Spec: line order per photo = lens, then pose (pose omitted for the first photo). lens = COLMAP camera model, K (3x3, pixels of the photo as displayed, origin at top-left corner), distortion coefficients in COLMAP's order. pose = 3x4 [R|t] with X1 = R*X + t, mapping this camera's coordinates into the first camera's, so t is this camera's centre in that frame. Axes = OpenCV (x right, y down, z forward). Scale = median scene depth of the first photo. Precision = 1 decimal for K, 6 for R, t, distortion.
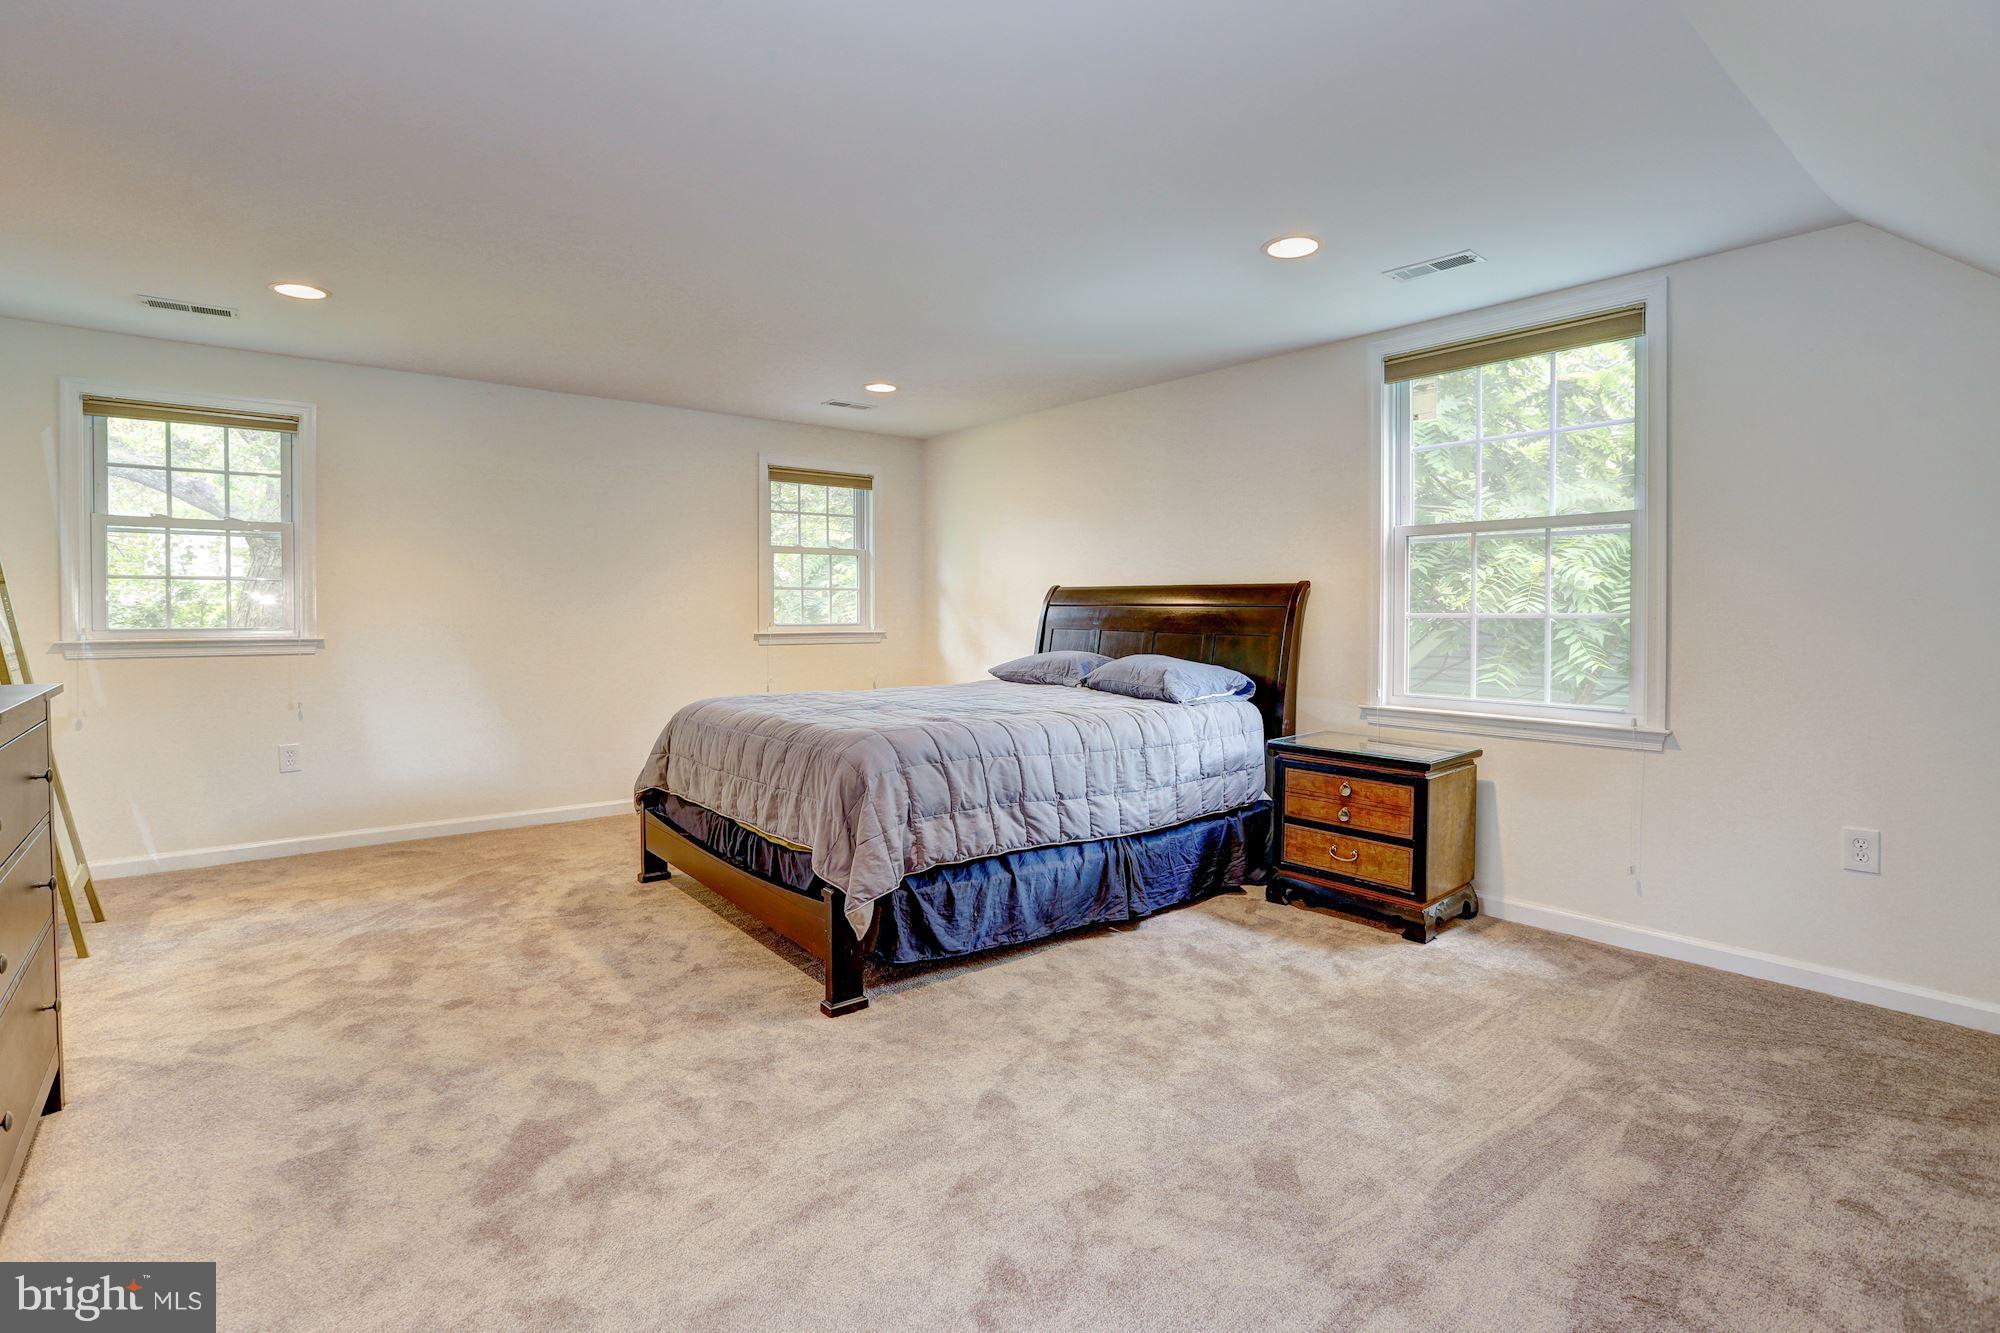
lens RADIAL K [[928.3, 0, 980.0], [0, 928.3, 656.5], [0, 0, 1]] dist [-0.001662, 0.000441]
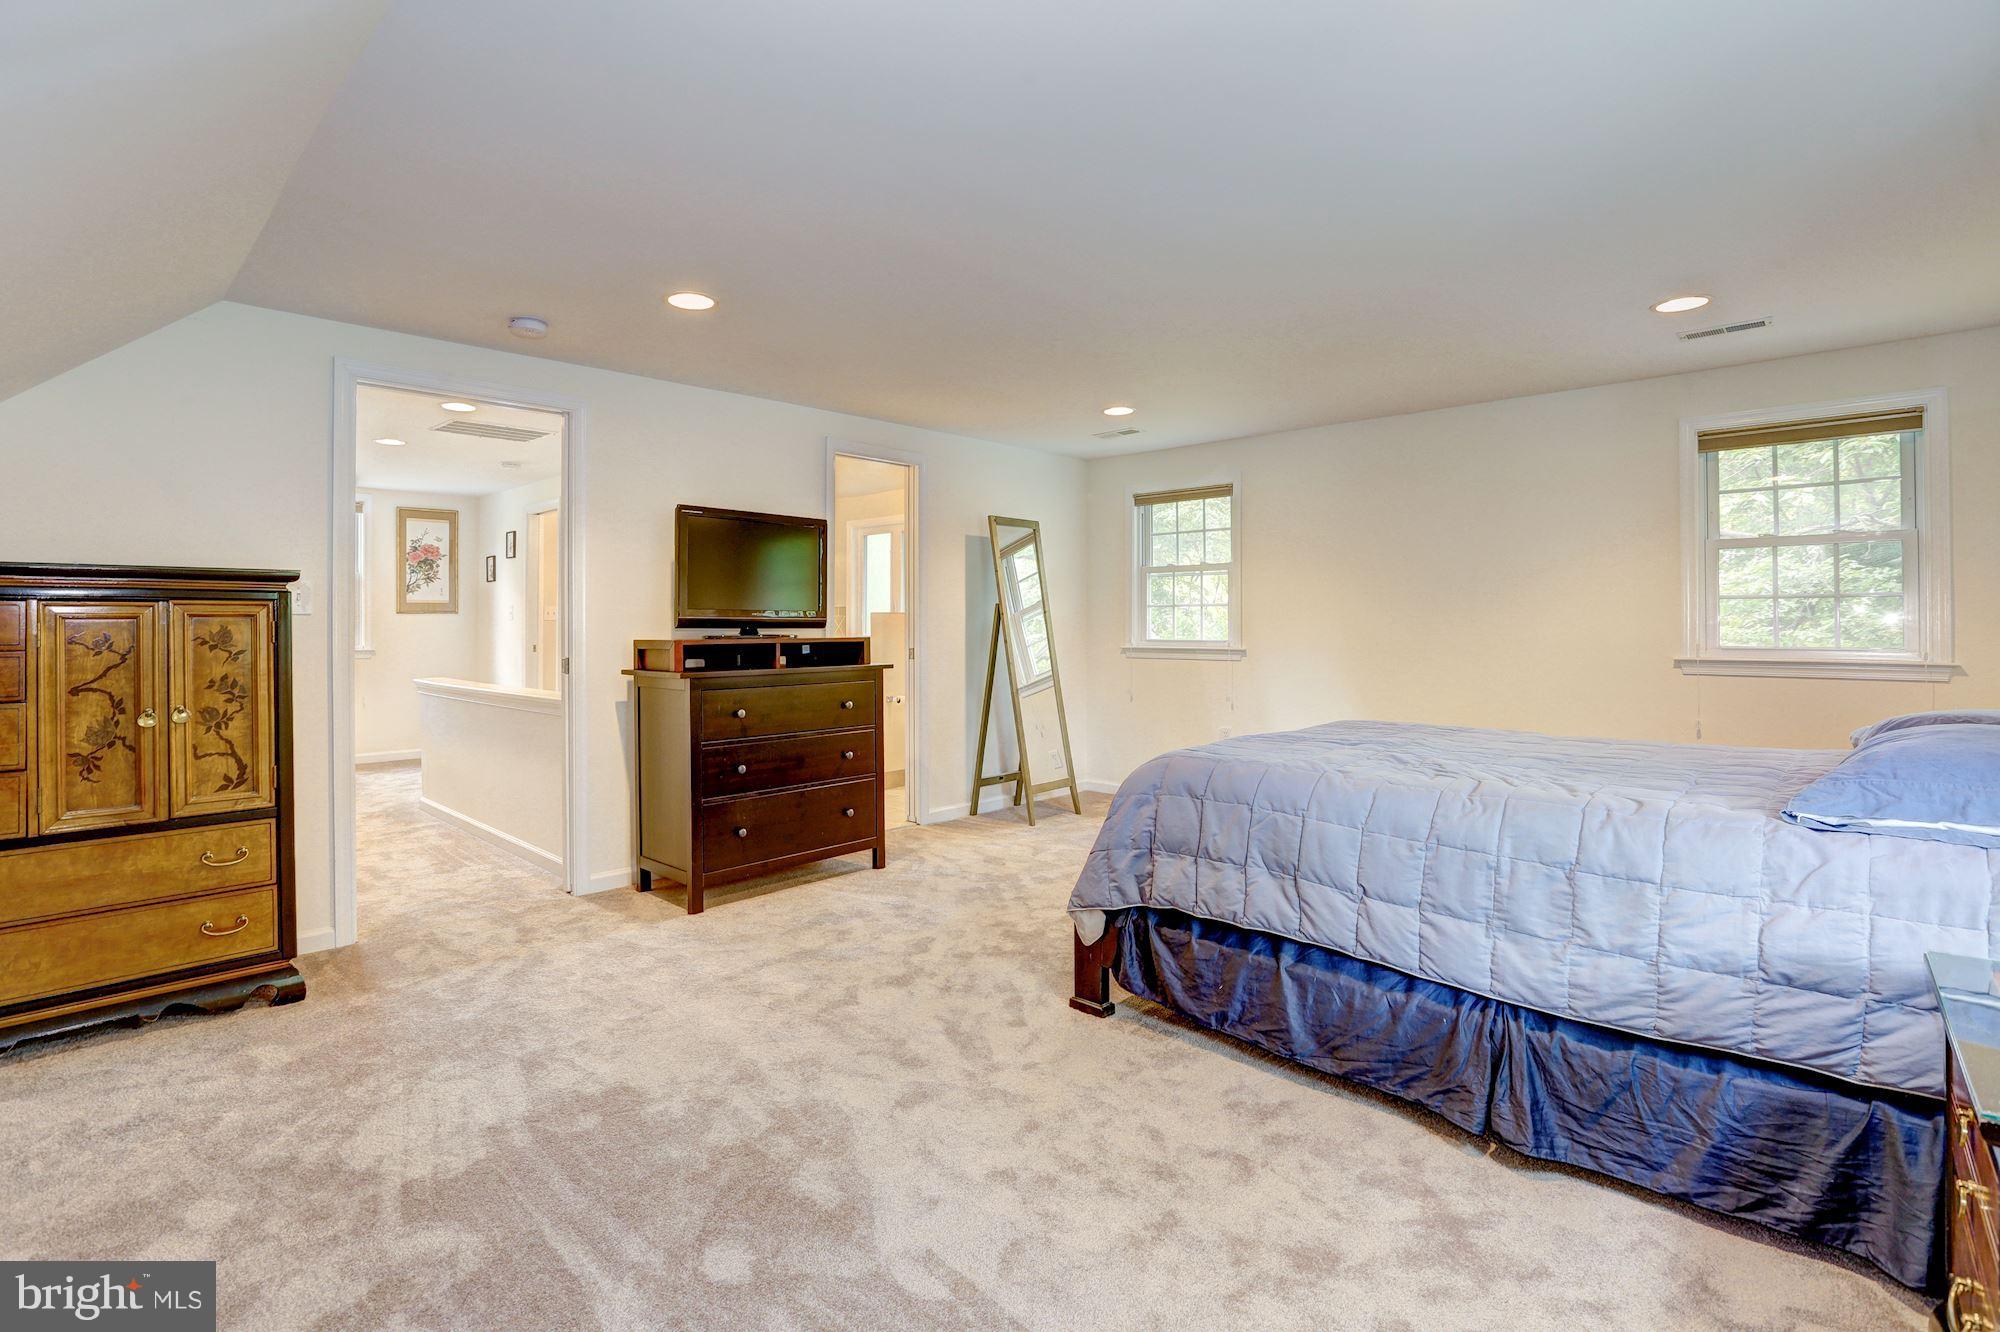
lens RADIAL K [[928.3, 0, 980.0], [0, 928.3, 656.0], [0, 0, 1]] dist [-0.001662, 0.000441]
pose [[0.168675, 0.032130, -0.985148, 0.687012], [-0.052277, 0.998353, 0.023610, -0.027486], [0.984284, 0.047518, 0.170077, 0.553606]]
